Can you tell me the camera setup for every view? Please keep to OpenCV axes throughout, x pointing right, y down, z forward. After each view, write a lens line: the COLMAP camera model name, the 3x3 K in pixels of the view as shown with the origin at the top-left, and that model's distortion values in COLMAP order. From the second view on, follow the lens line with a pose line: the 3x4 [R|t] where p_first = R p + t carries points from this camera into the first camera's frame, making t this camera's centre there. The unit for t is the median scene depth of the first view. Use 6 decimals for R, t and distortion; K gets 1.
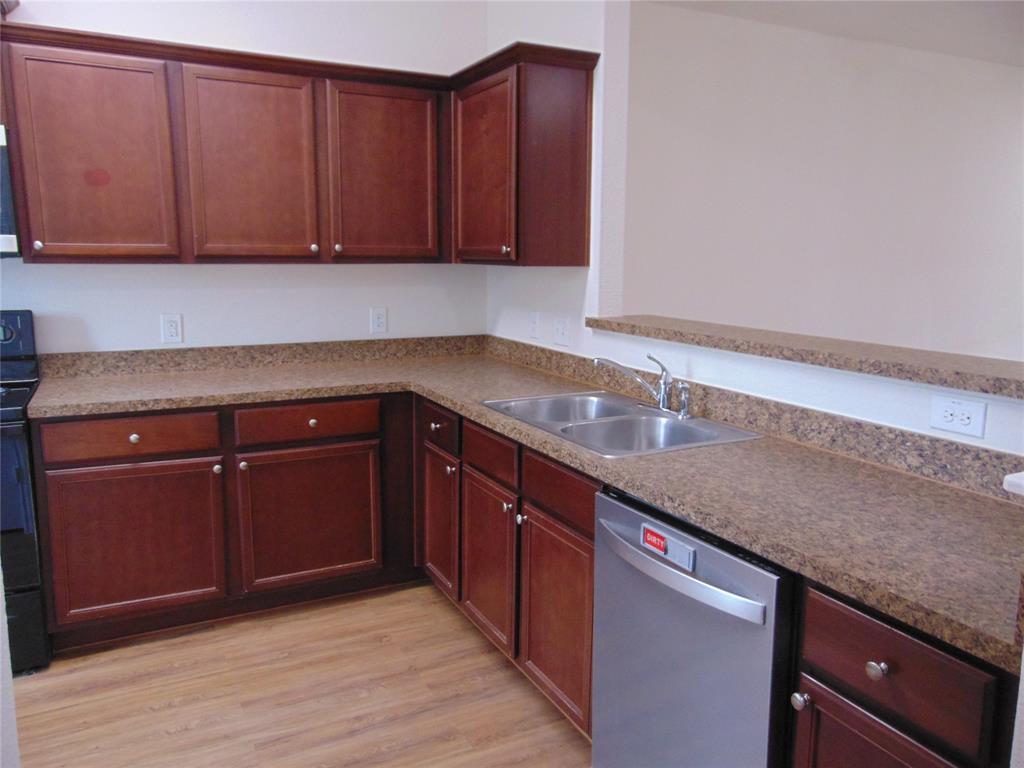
lens RADIAL K [[773.0, 0, 508.9], [0, 773.0, 377.1], [0, 0, 1]] dist [-0.034575, 0.084186]
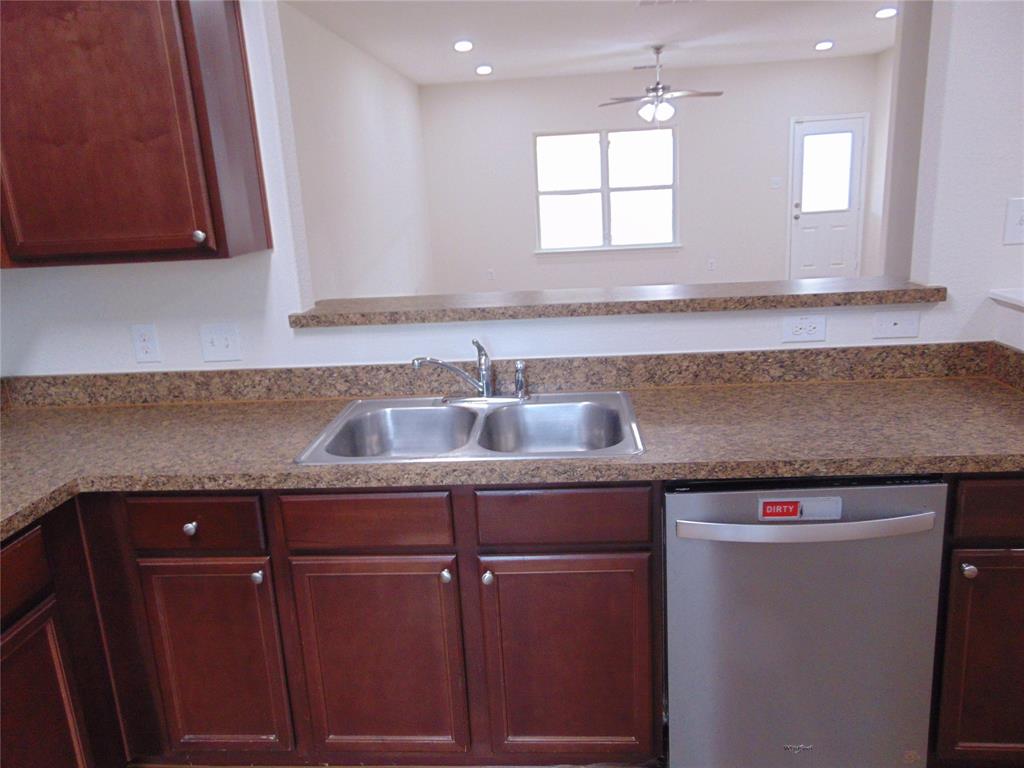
lens RADIAL K [[773.0, 0, 508.9], [0, 773.0, 377.1], [0, 0, 1]] dist [-0.034575, 0.084186]
pose [[0.516054, -0.243513, 0.821212, -0.457285], [0.194246, 0.967030, 0.164686, -0.109692], [-0.834240, 0.074530, 0.546341, 0.444231]]
